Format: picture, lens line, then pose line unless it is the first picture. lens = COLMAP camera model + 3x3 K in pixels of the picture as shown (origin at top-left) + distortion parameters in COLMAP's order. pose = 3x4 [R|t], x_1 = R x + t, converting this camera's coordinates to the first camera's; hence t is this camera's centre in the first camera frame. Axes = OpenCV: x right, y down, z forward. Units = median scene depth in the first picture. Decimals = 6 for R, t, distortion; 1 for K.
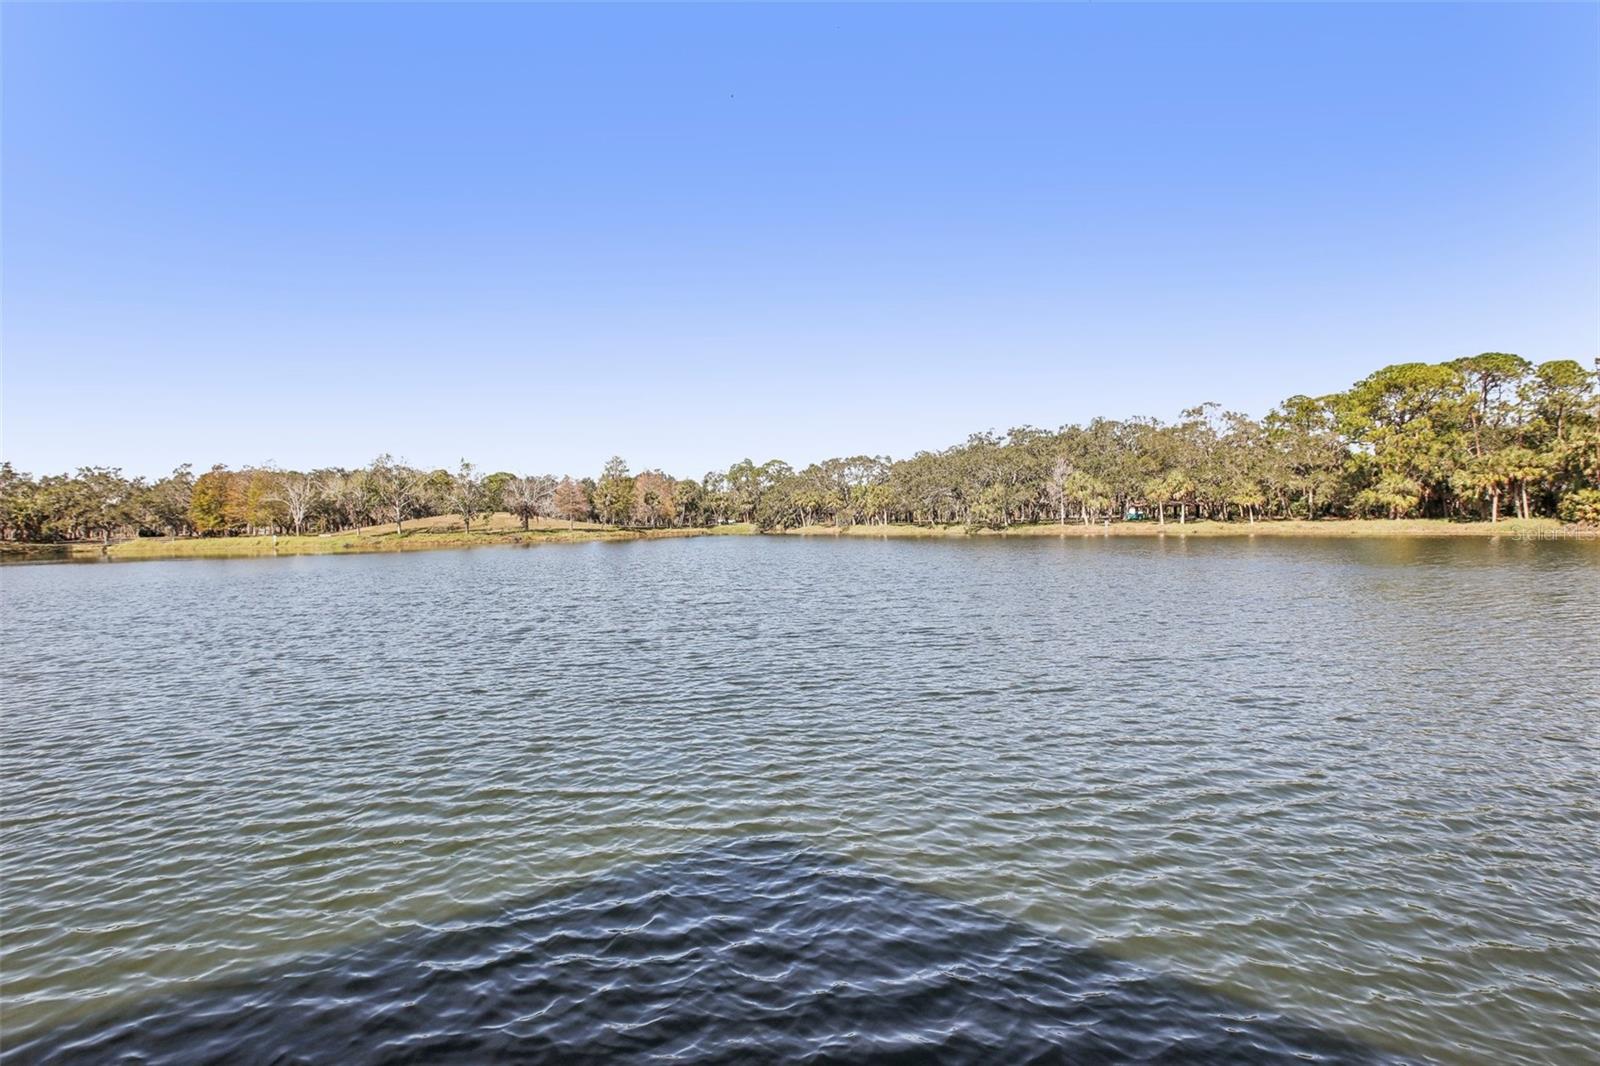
lens RADIAL K [[766.9, 0, 800.0], [0, 766.9, 533.0], [0, 0, 1]] dist [-0.030683, 0.000455]
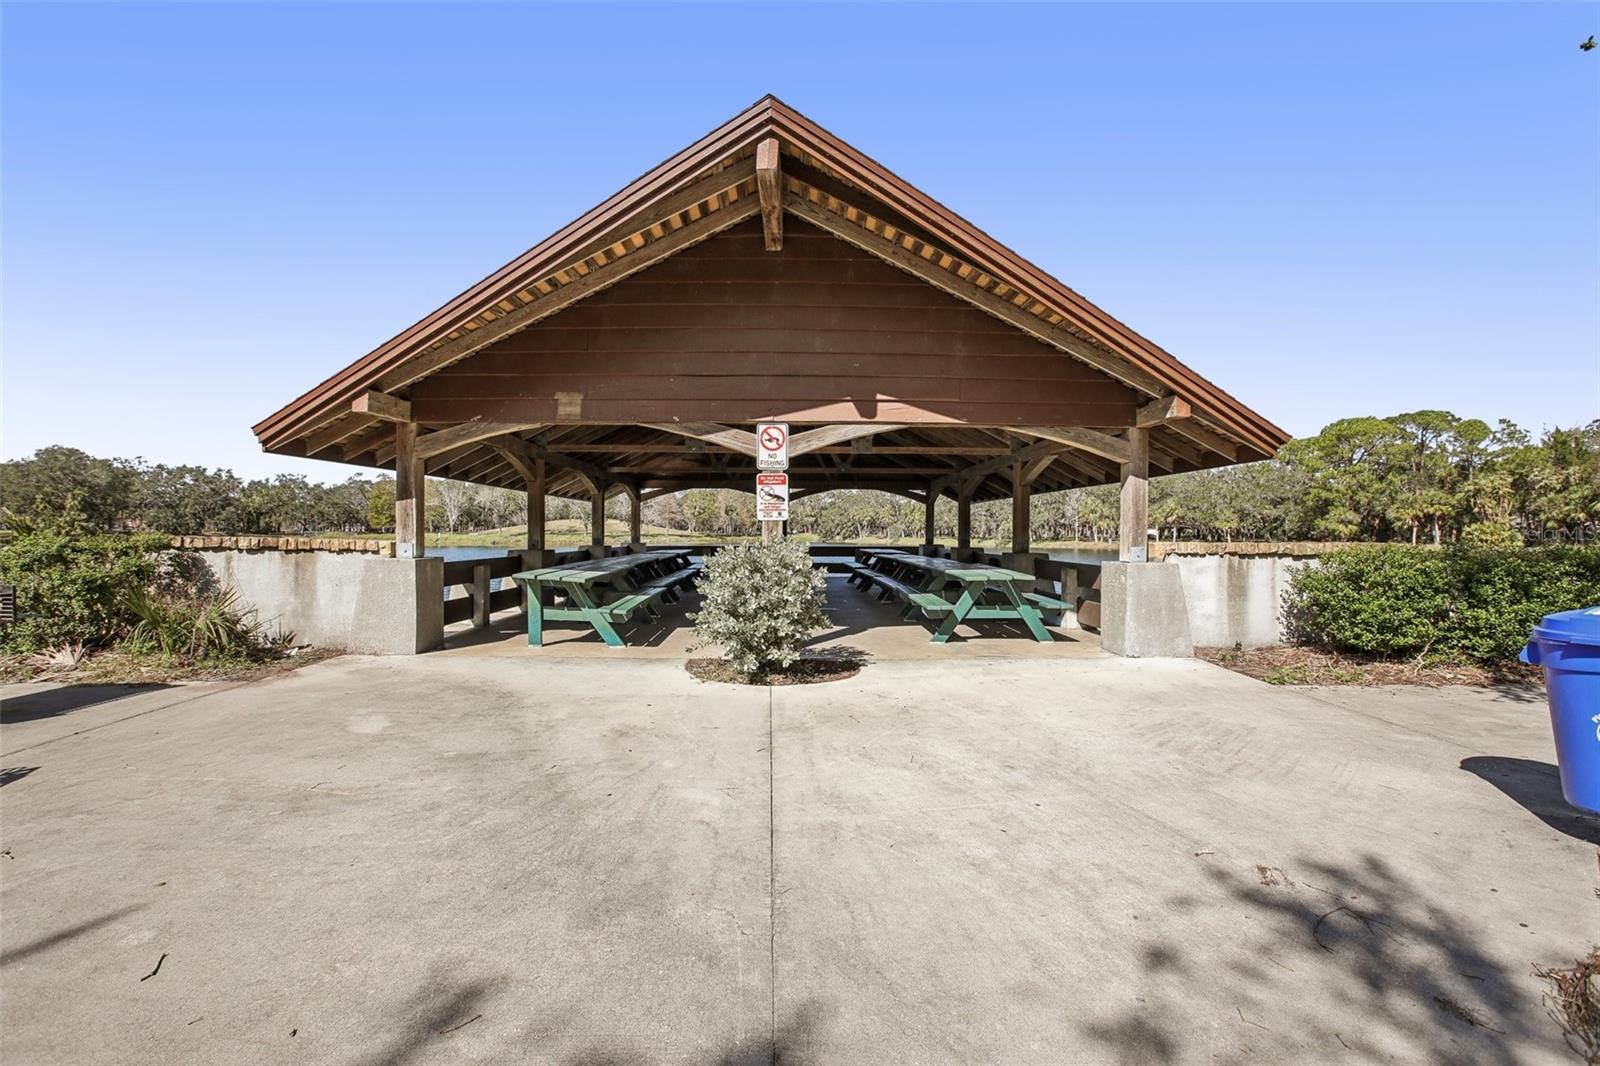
lens RADIAL K [[766.9, 0, 800.0], [0, 766.9, 533.0], [0, 0, 1]] dist [-0.030683, 0.000455]
pose [[0.997842, 0.026334, -0.060152, -0.019161], [-0.027274, 0.999518, -0.014850, 0.005300], [0.059732, 0.016459, 0.998079, -0.209149]]
